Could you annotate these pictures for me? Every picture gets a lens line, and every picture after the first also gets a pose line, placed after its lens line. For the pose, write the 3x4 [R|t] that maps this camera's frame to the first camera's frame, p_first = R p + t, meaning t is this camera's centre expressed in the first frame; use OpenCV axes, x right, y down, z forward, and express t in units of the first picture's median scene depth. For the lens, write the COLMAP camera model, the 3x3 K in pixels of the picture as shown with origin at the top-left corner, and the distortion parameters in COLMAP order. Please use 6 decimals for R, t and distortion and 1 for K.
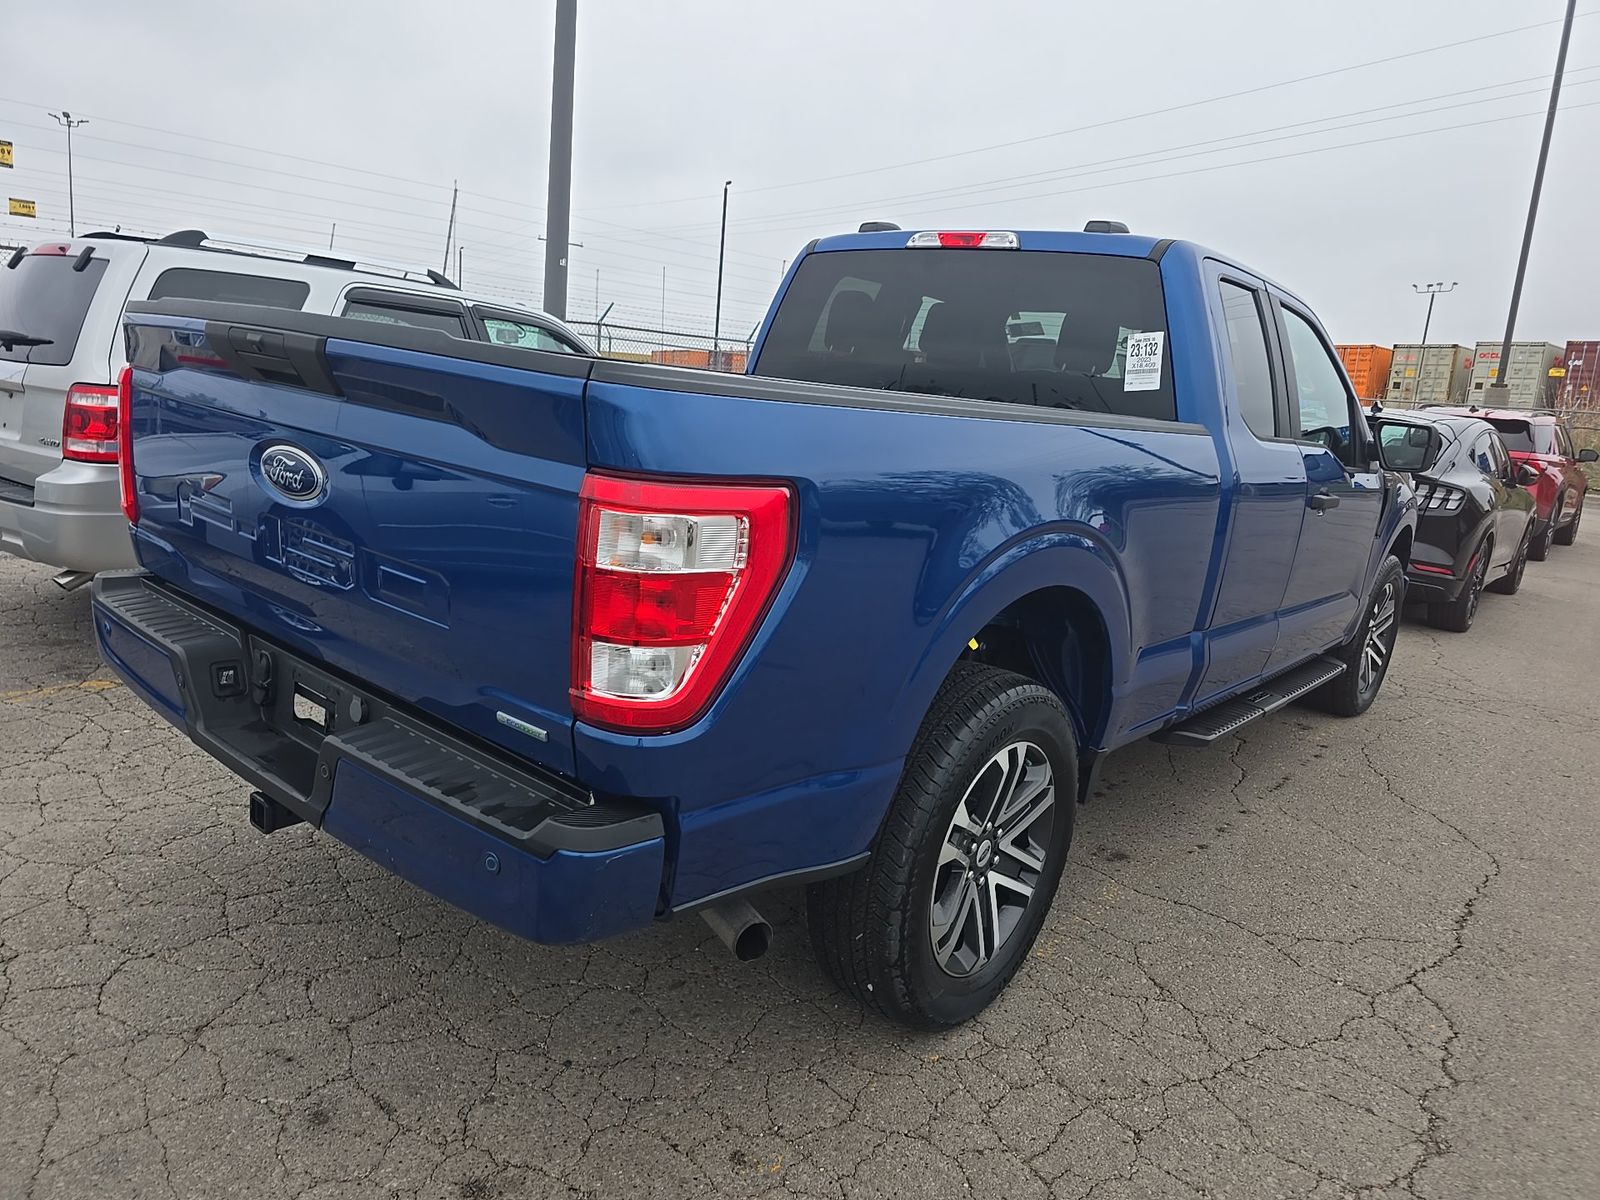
lens RADIAL K [[1066.8, 0, 799.9], [0, 1066.8, 592.9], [0, 0, 1]] dist [0.047083, -0.038154]
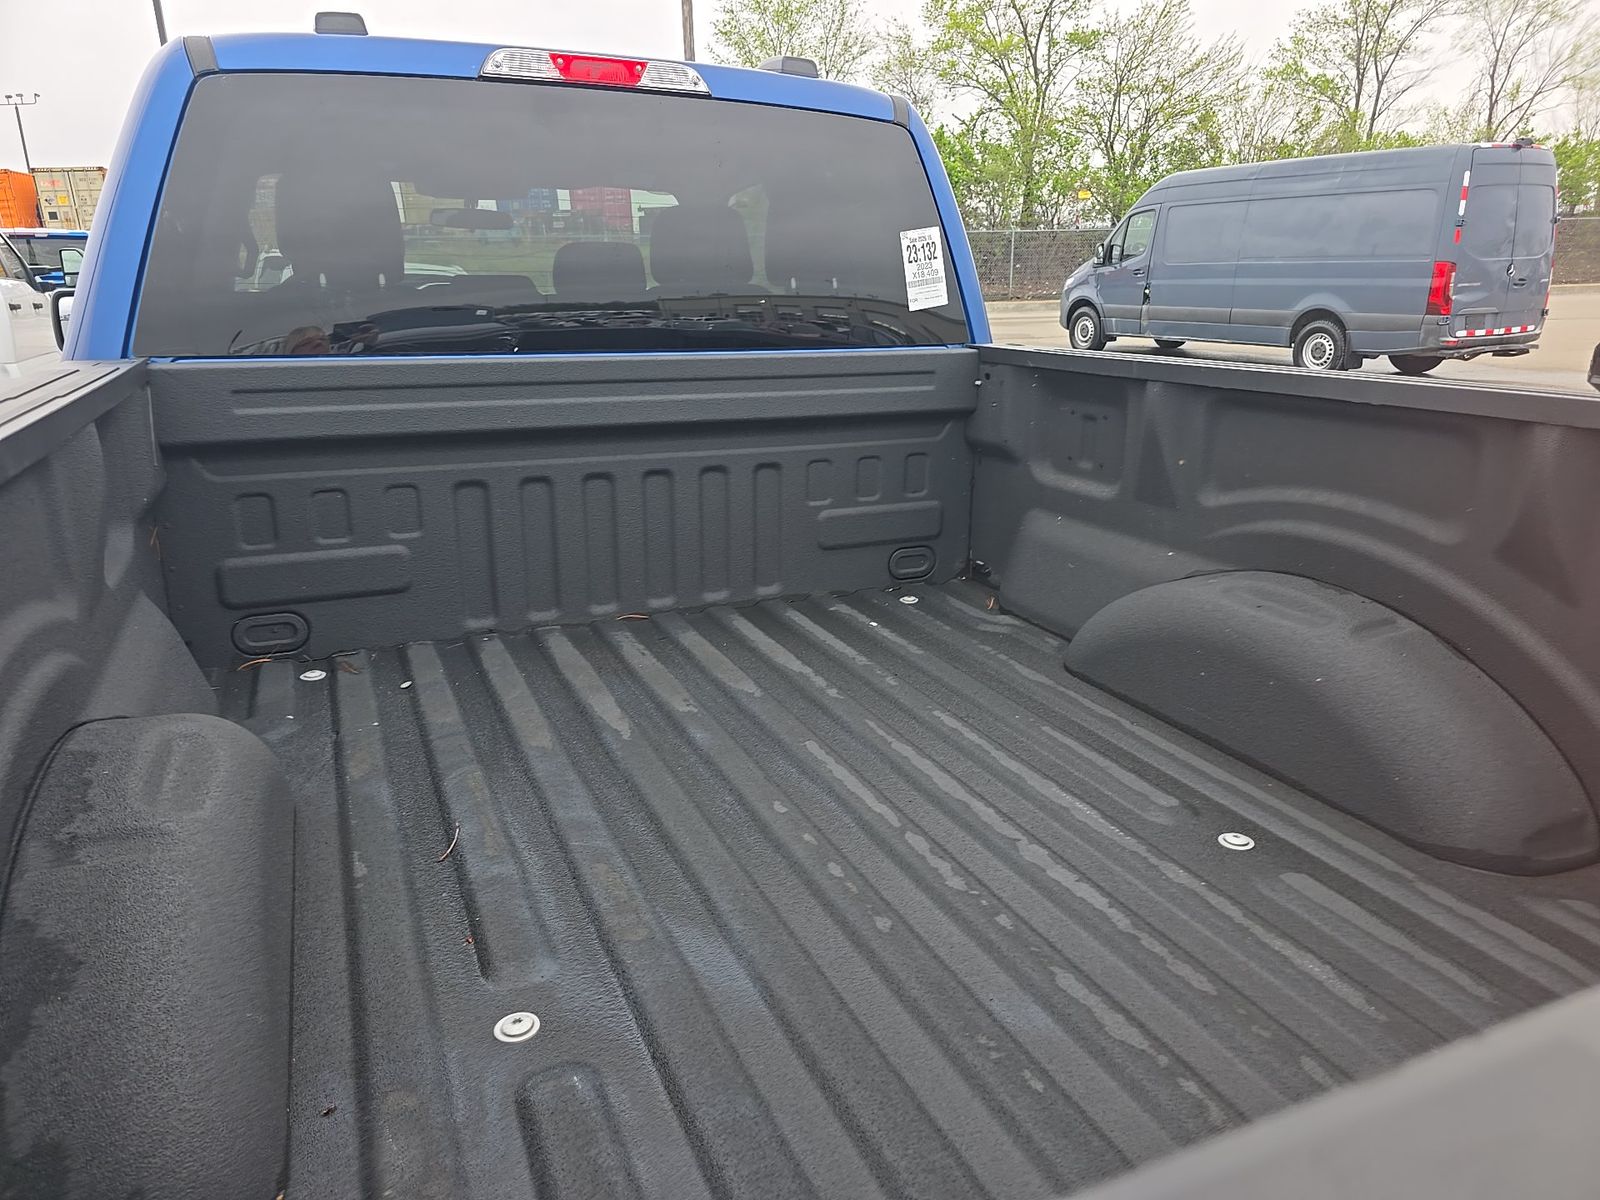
lens RADIAL K [[1066.8, 0, 799.9], [0, 1066.8, 592.9], [0, 0, 1]] dist [0.047083, -0.038154]
pose [[0.446047, -0.348667, 0.824302, -0.379331], [0.219806, 0.935466, 0.276746, -0.211969], [-0.867599, 0.057745, 0.493901, 0.663625]]
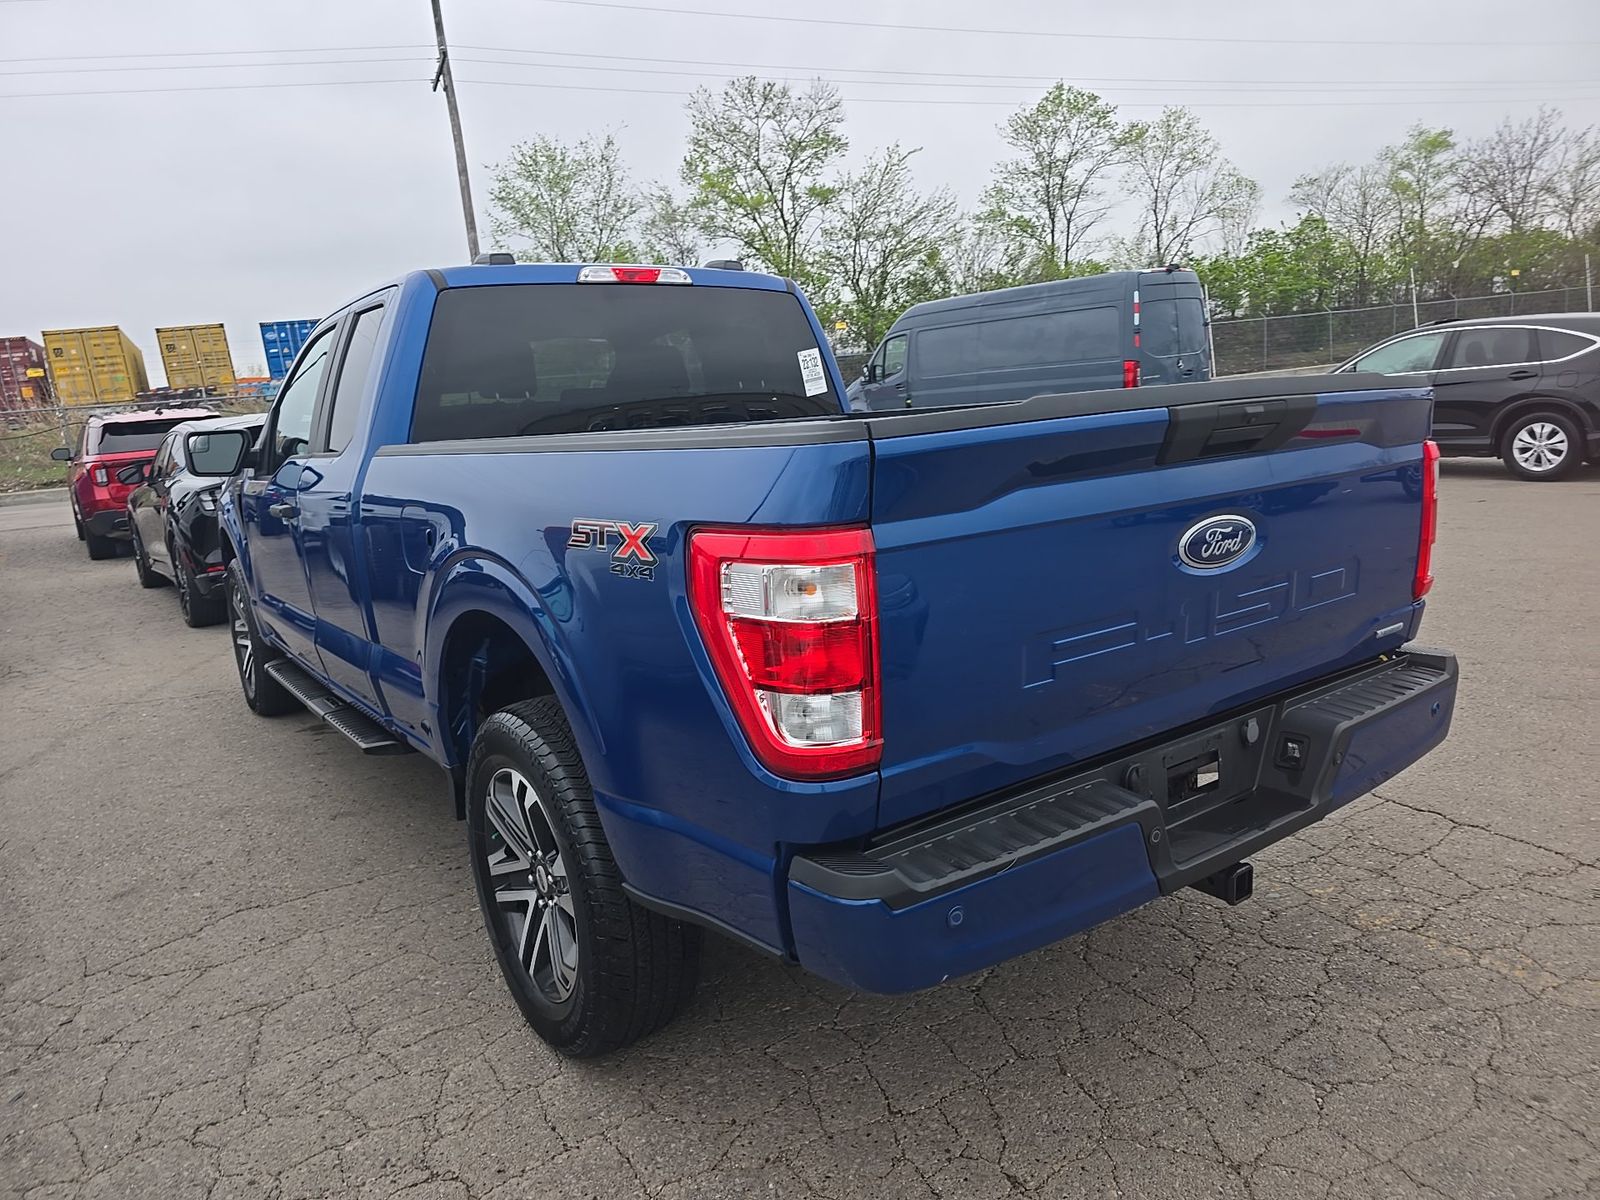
lens RADIAL K [[1060.5, 0, 800.0], [0, 1060.5, 600.0], [0, 0, 1]] dist [0.082702, -0.095182]
pose [[0.243748, -0.292812, 0.924580, -0.876120], [0.281901, 0.933564, 0.221339, -0.228381], [-0.927965, 0.206689, 0.310098, 0.620424]]
